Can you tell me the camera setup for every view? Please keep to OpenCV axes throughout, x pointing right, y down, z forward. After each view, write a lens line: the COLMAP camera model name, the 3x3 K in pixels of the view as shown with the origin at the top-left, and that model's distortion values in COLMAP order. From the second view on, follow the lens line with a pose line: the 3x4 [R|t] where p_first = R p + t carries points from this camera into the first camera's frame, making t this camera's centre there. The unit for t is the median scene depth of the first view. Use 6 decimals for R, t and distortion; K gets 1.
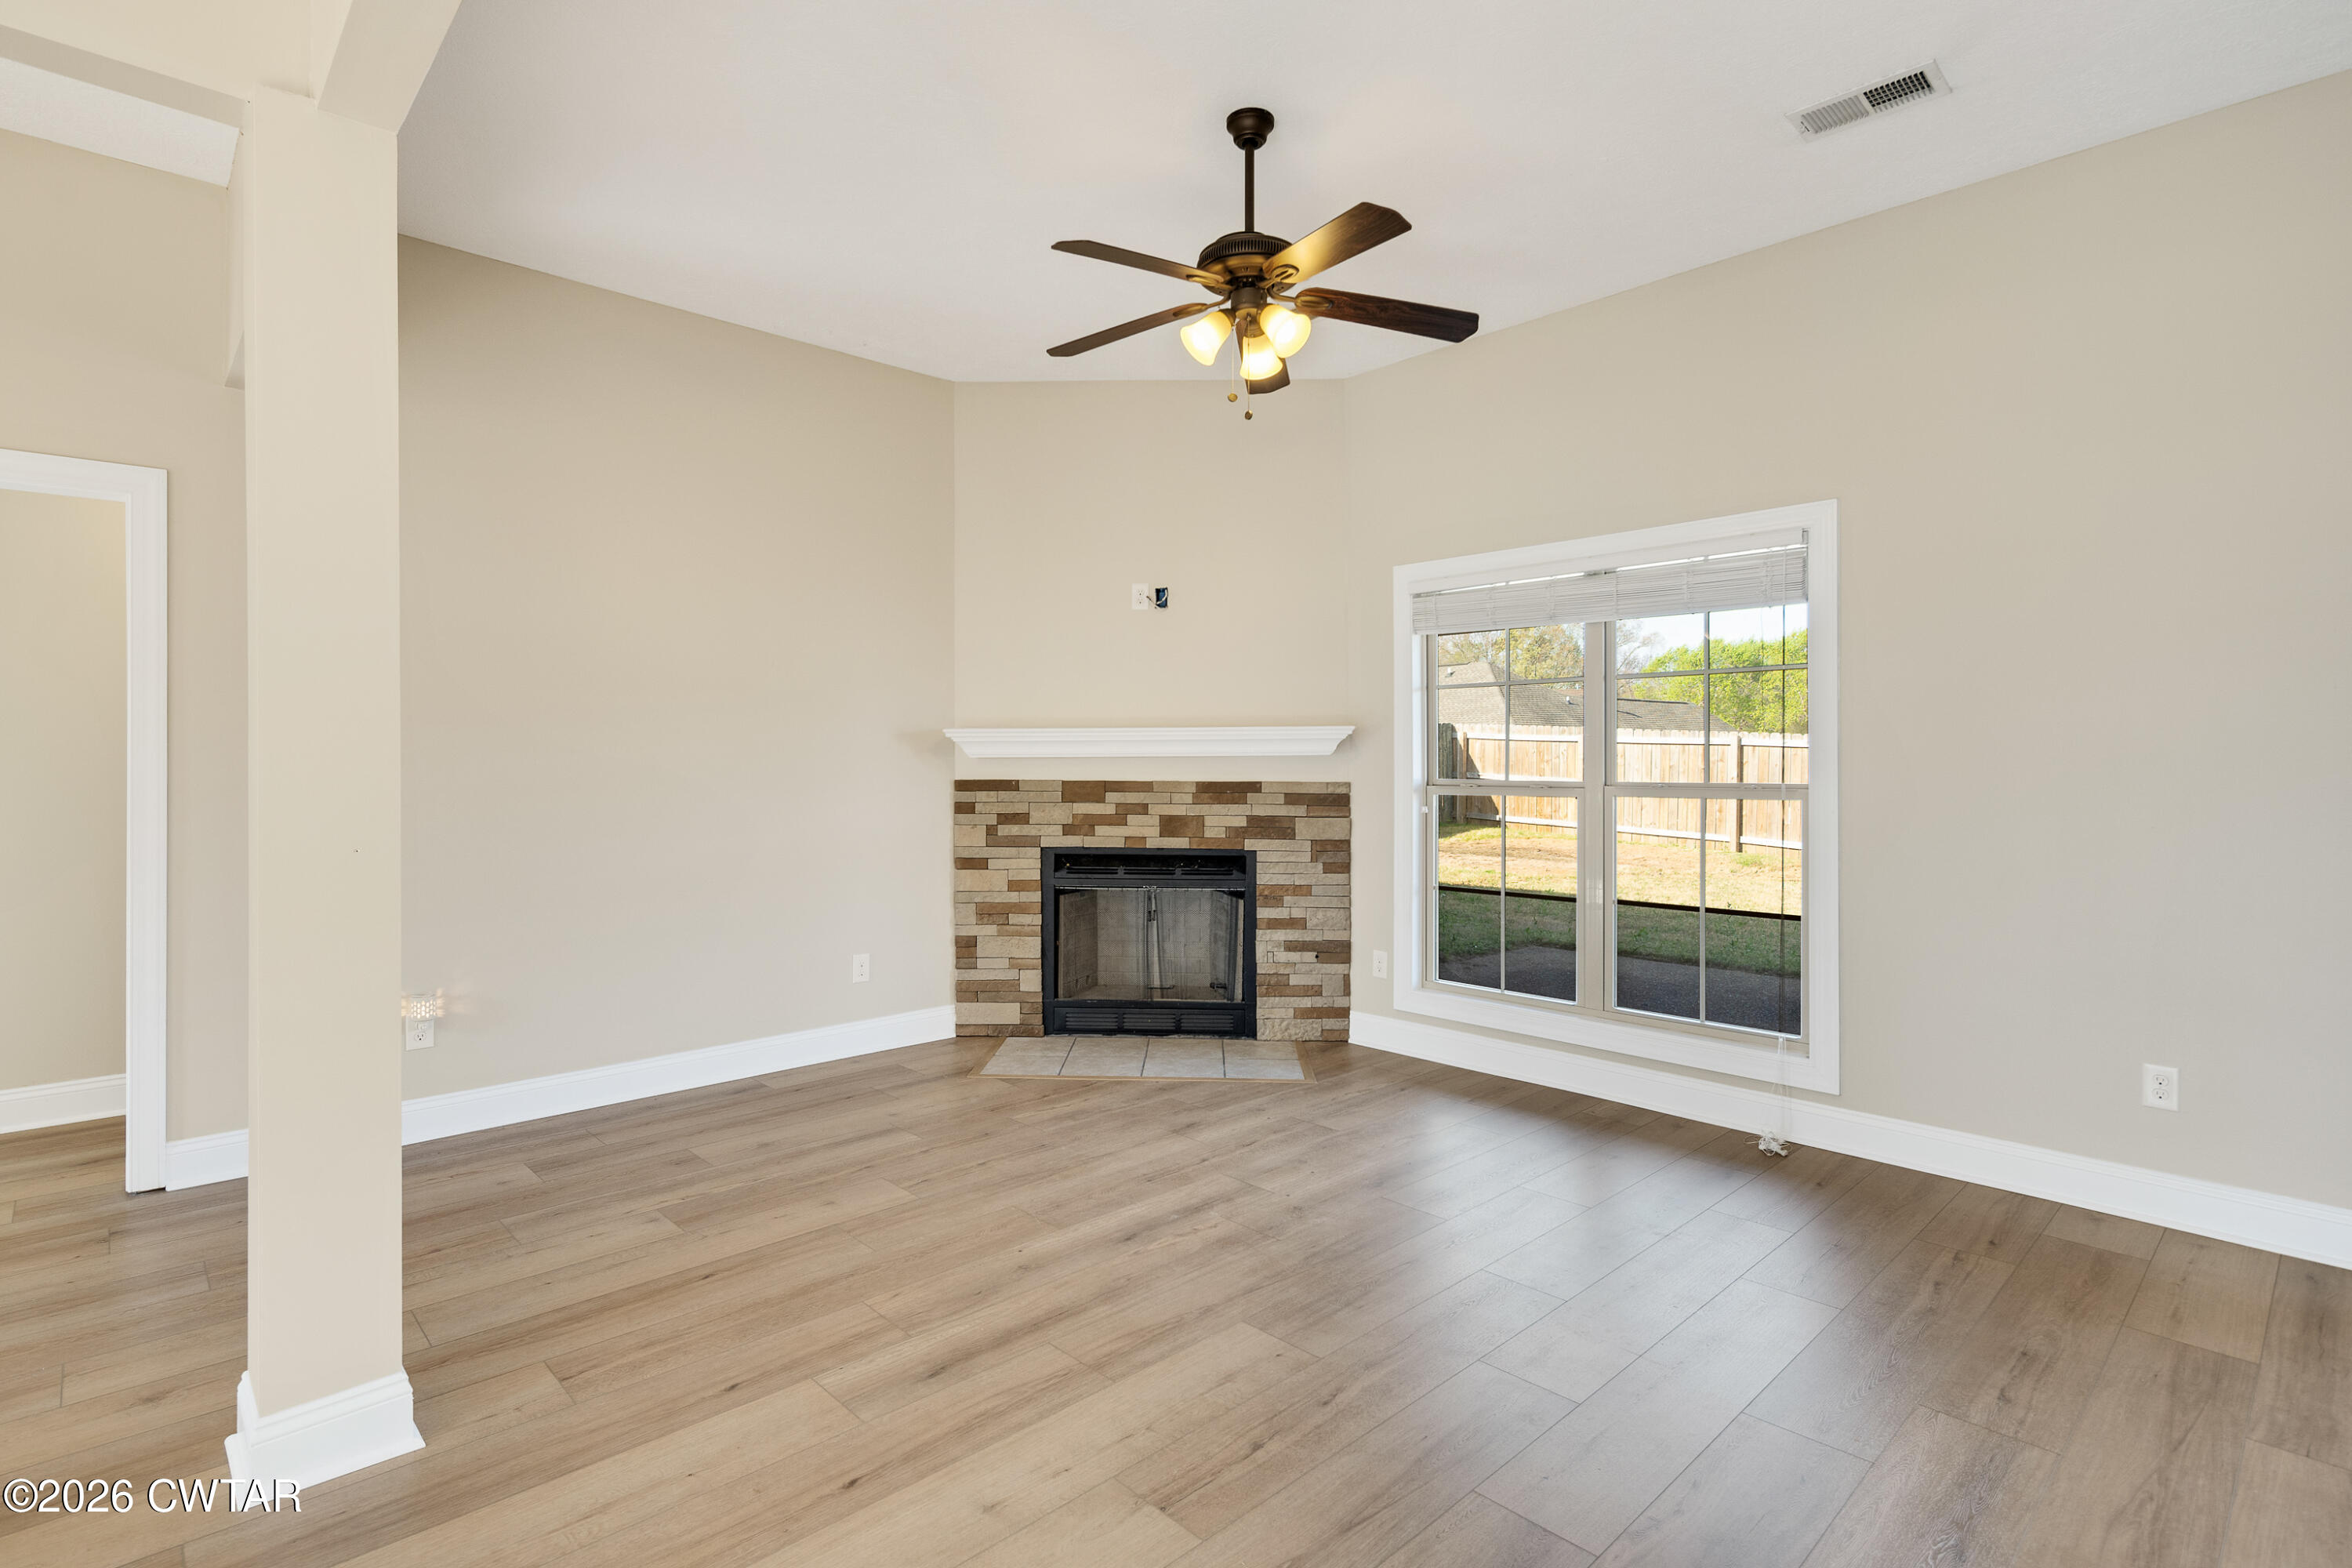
lens RADIAL K [[1131.7, 0, 1163.1], [0, 1131.7, 764.7], [0, 0, 1]] dist [-0.000355, -0.000696]
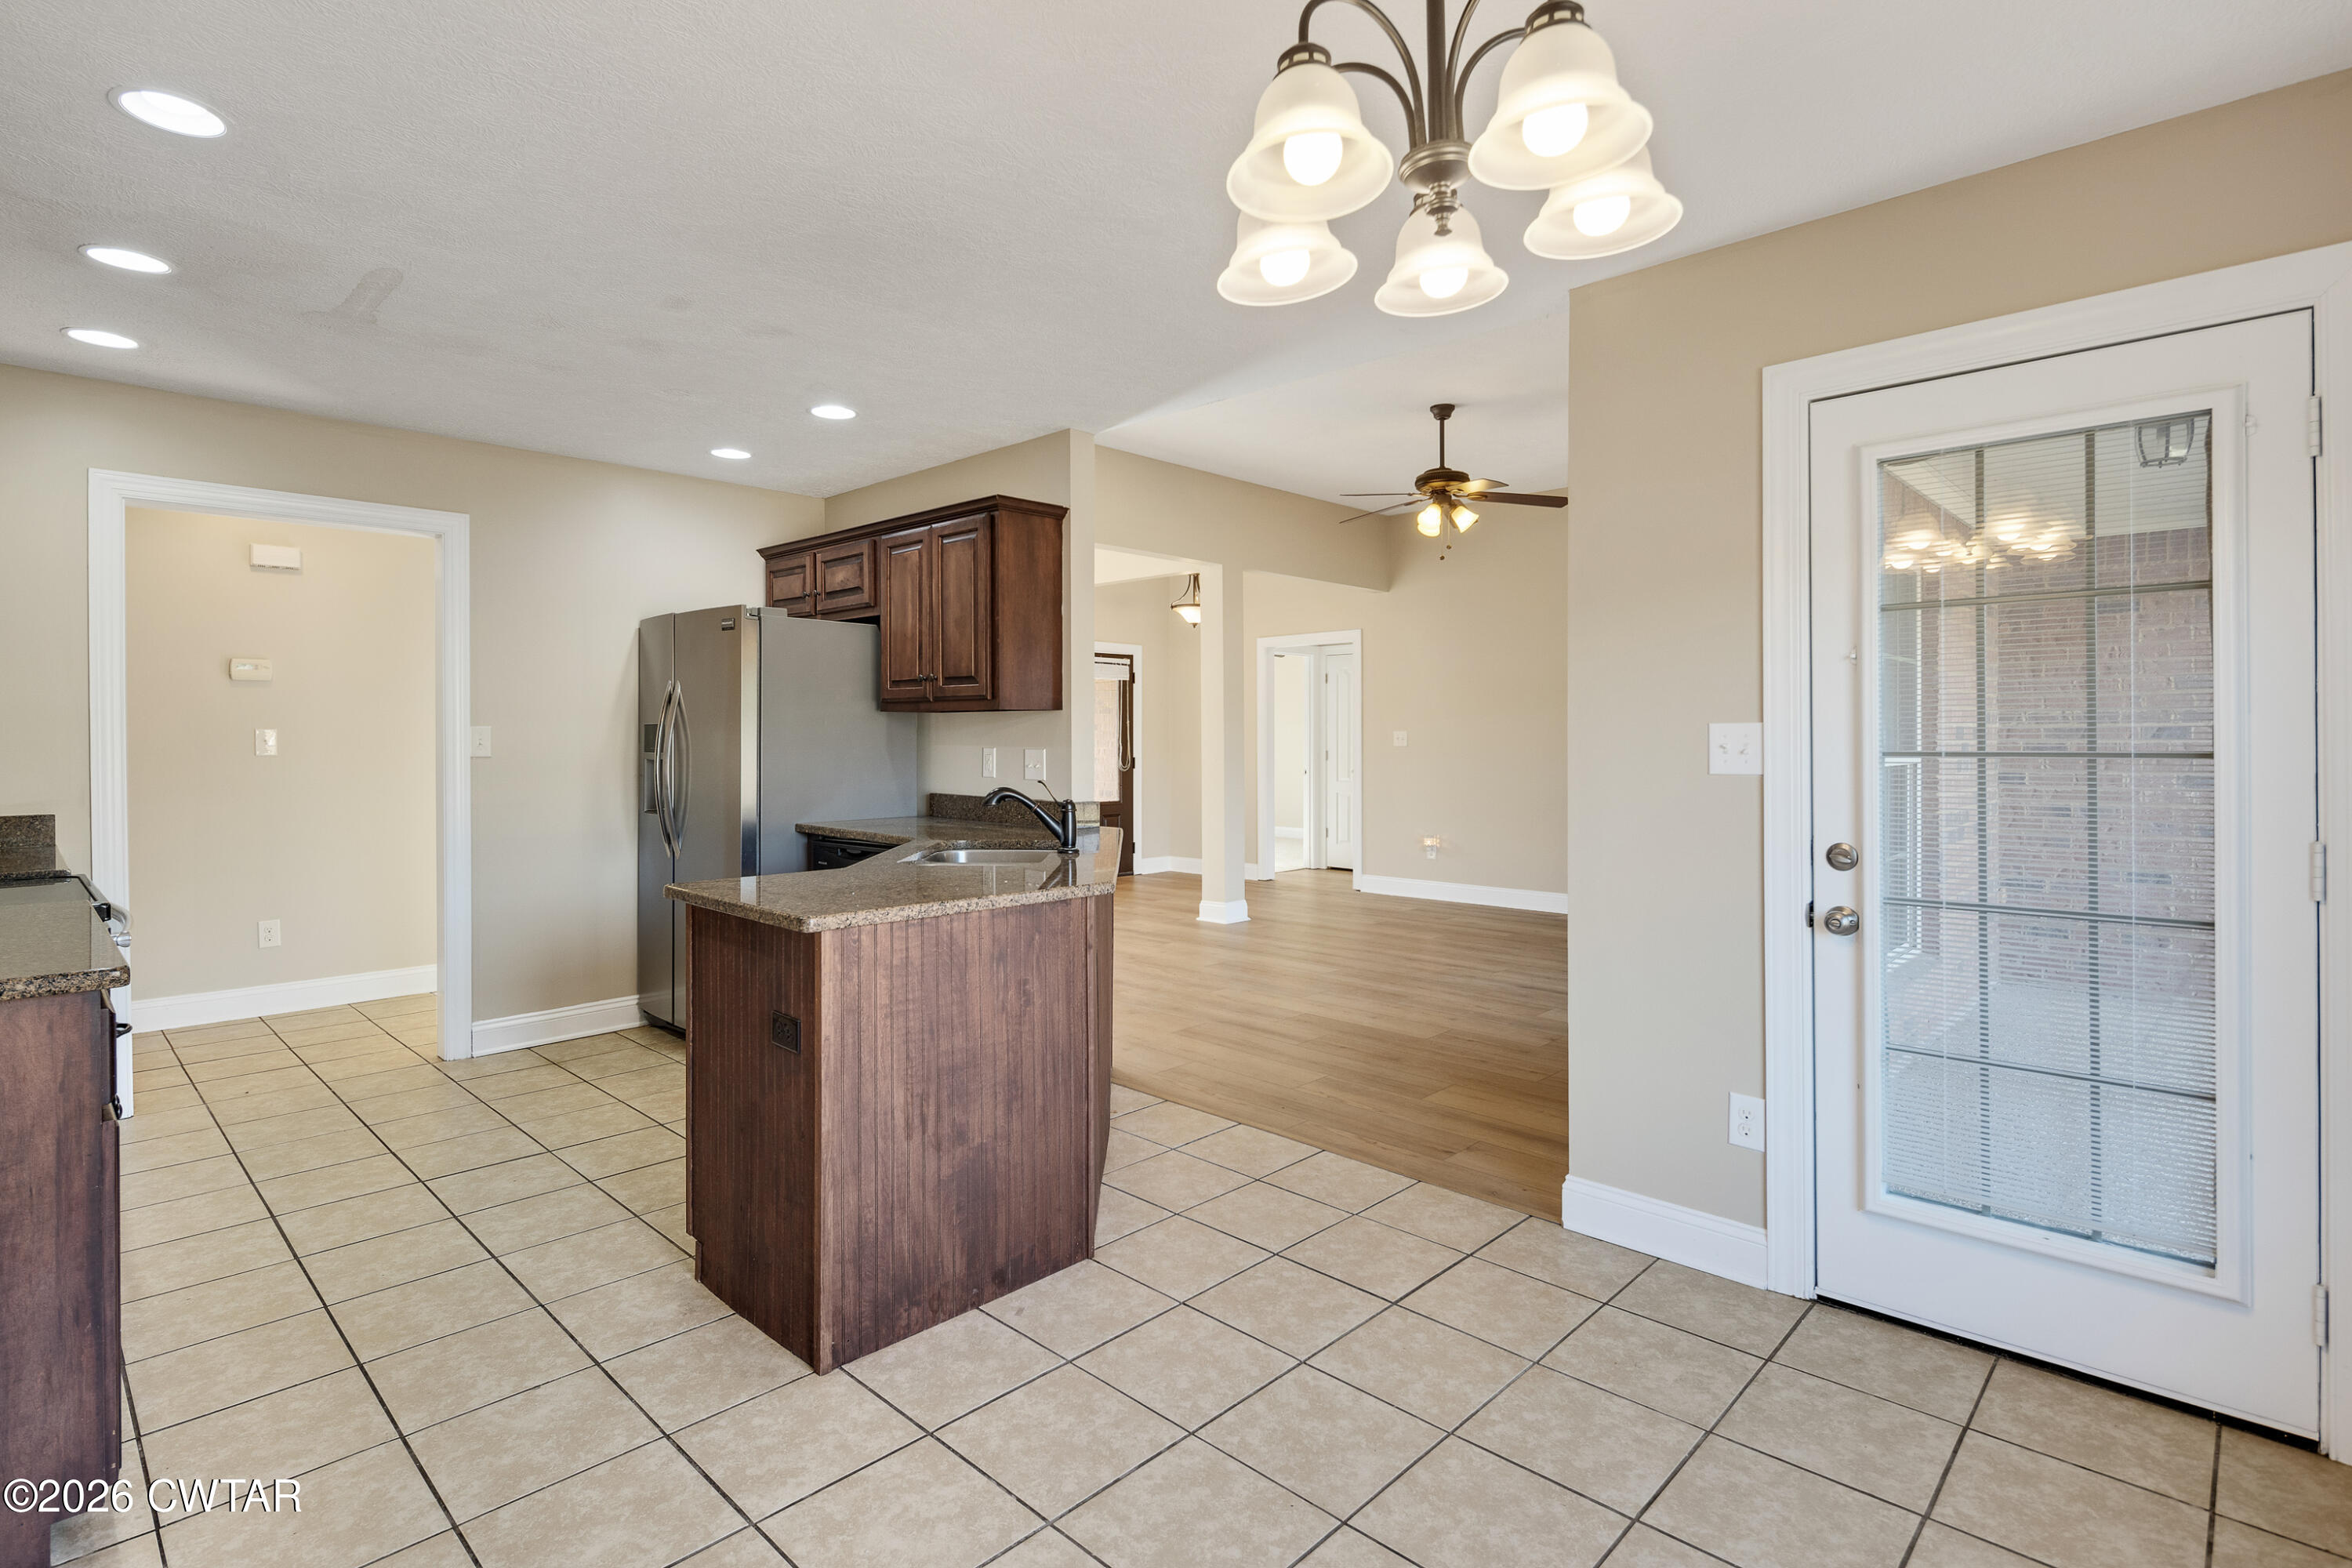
lens RADIAL K [[1140.6, 0, 1167.0], [0, 1140.6, 736.6], [0, 0, 1]] dist [0.000649, -0.001672]
pose [[0.049390, -0.001471, -0.998778, 1.203741], [-0.002361, 0.999996, -0.001589, 0.004202], [0.998777, 0.002437, 0.049386, 0.254343]]
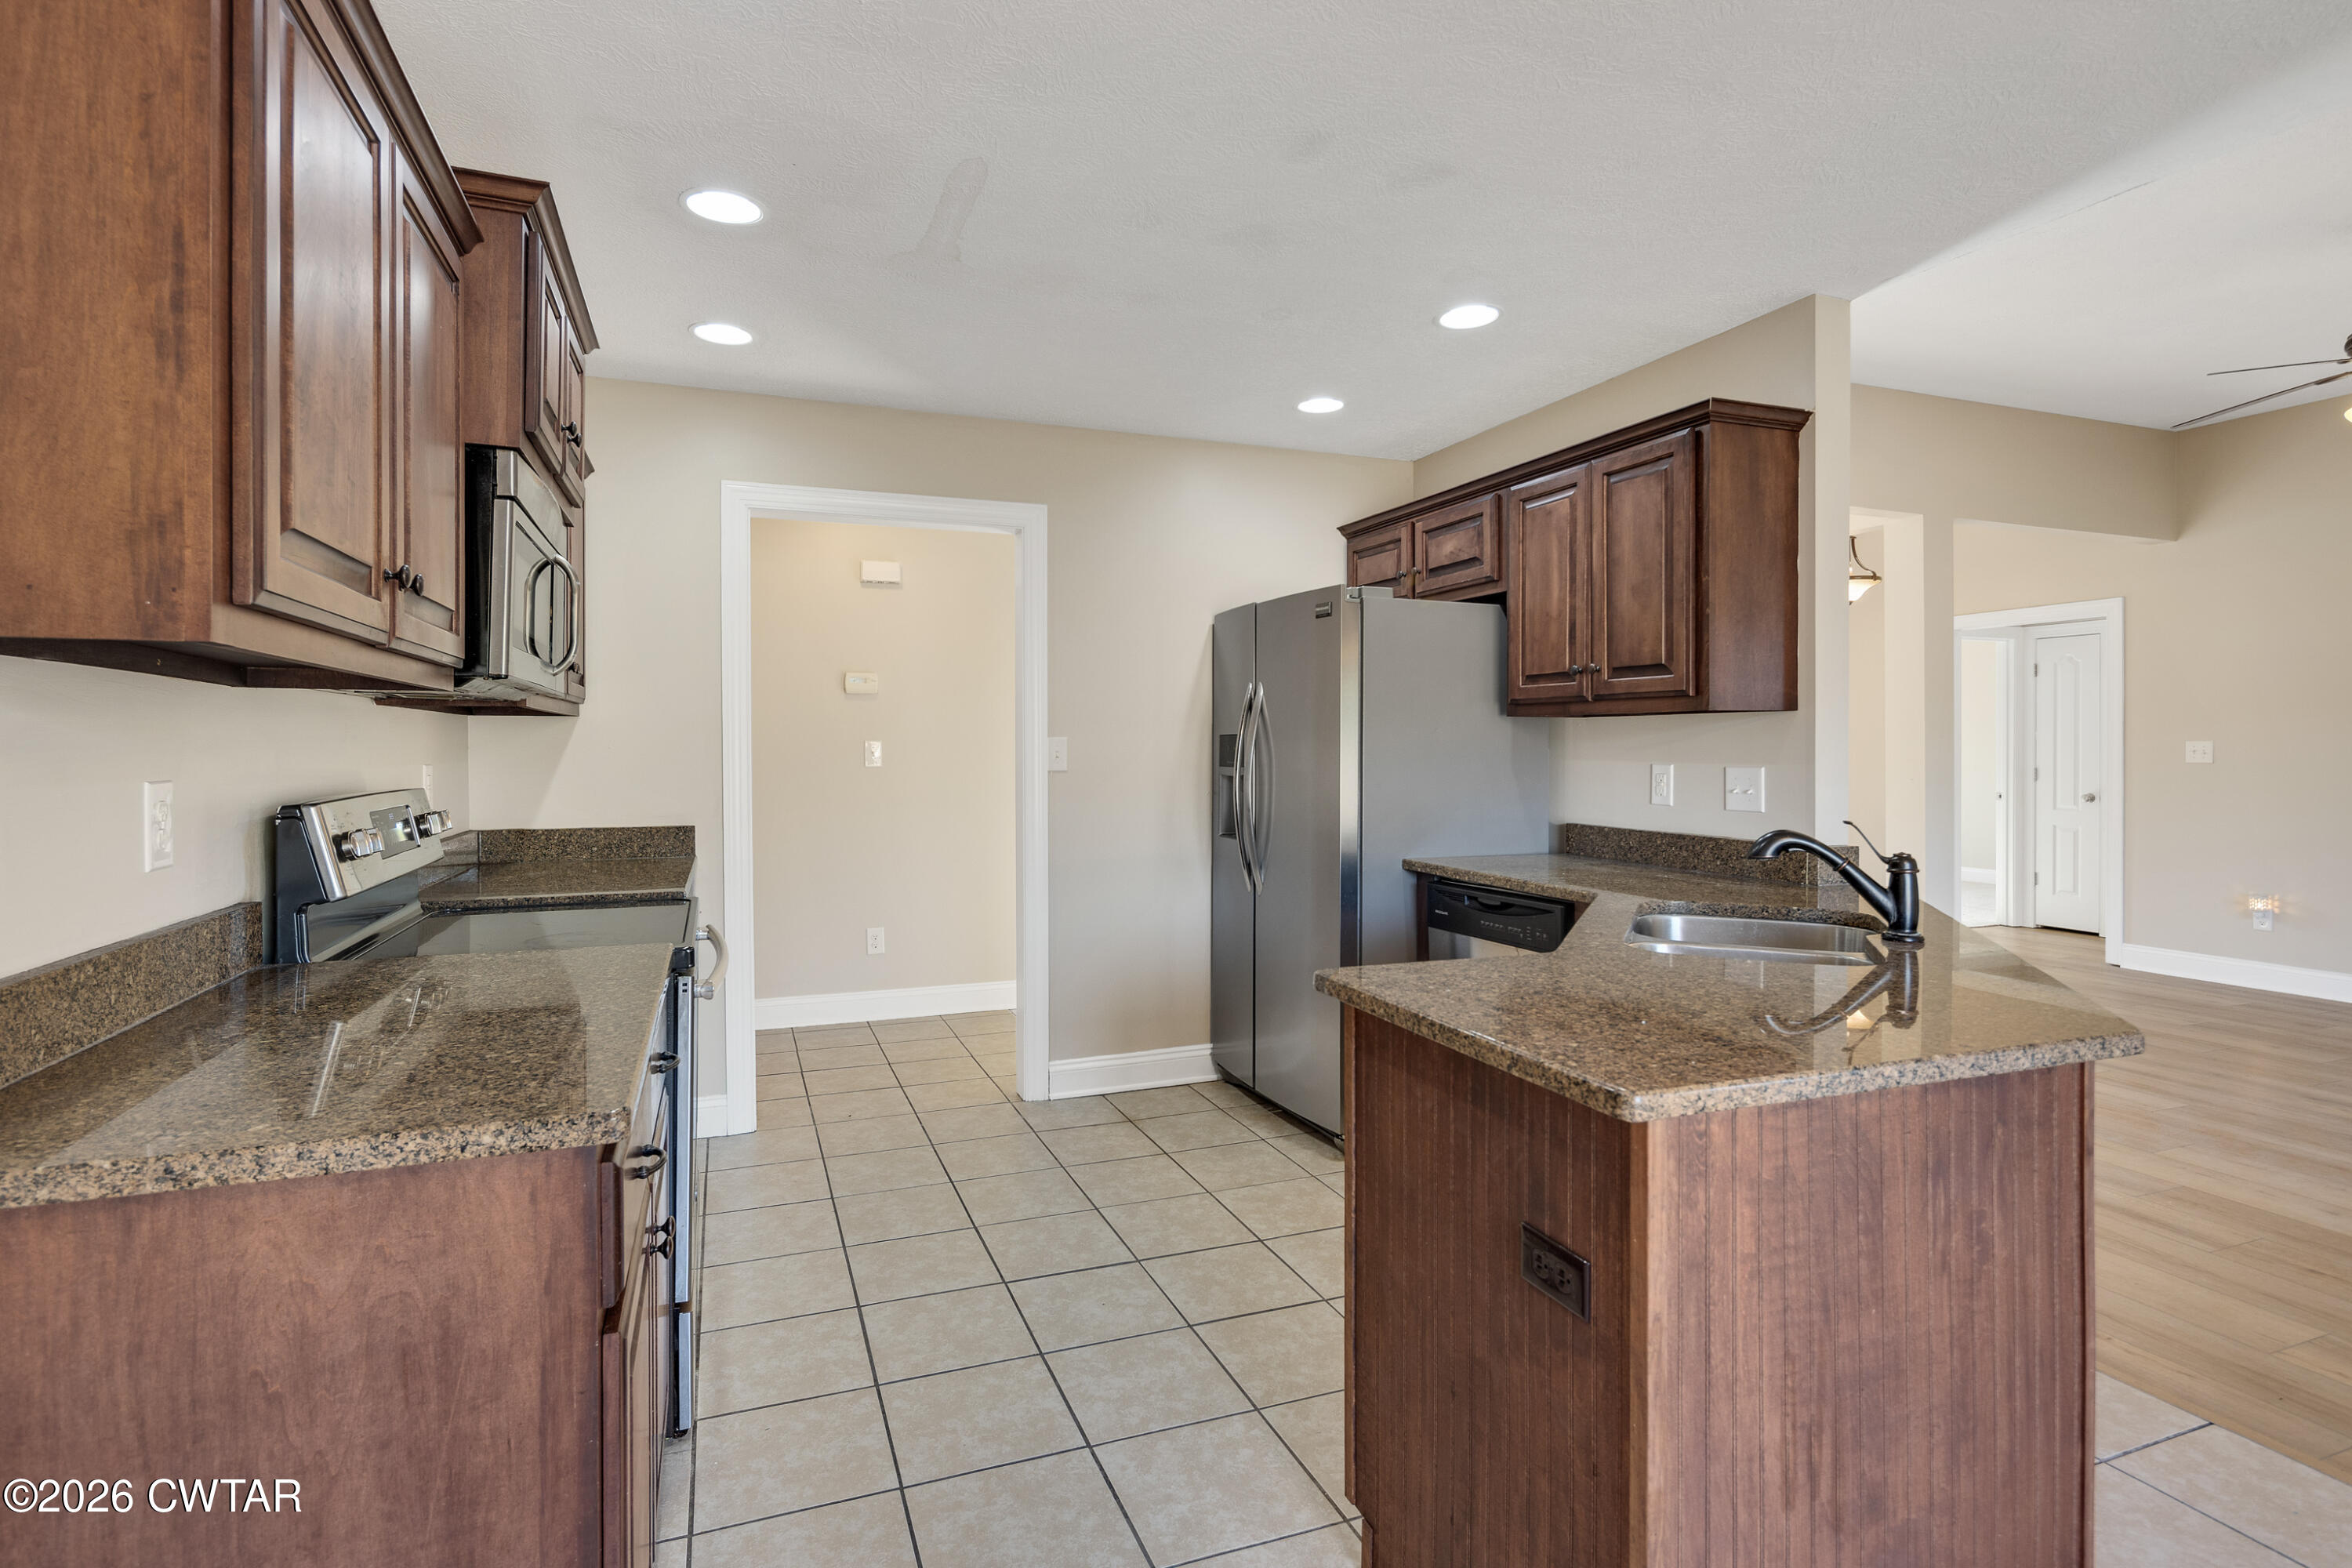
lens RADIAL K [[1144.8, 0, 1161.8], [0, 1144.8, 750.9], [0, 0, 1]] dist [-0.001939, -0.000999]
pose [[-0.377967, 0.000782, -0.925819, 1.011131], [-0.003594, 0.999991, 0.002312, 0.003592], [0.925812, 0.004201, -0.377961, 0.138114]]
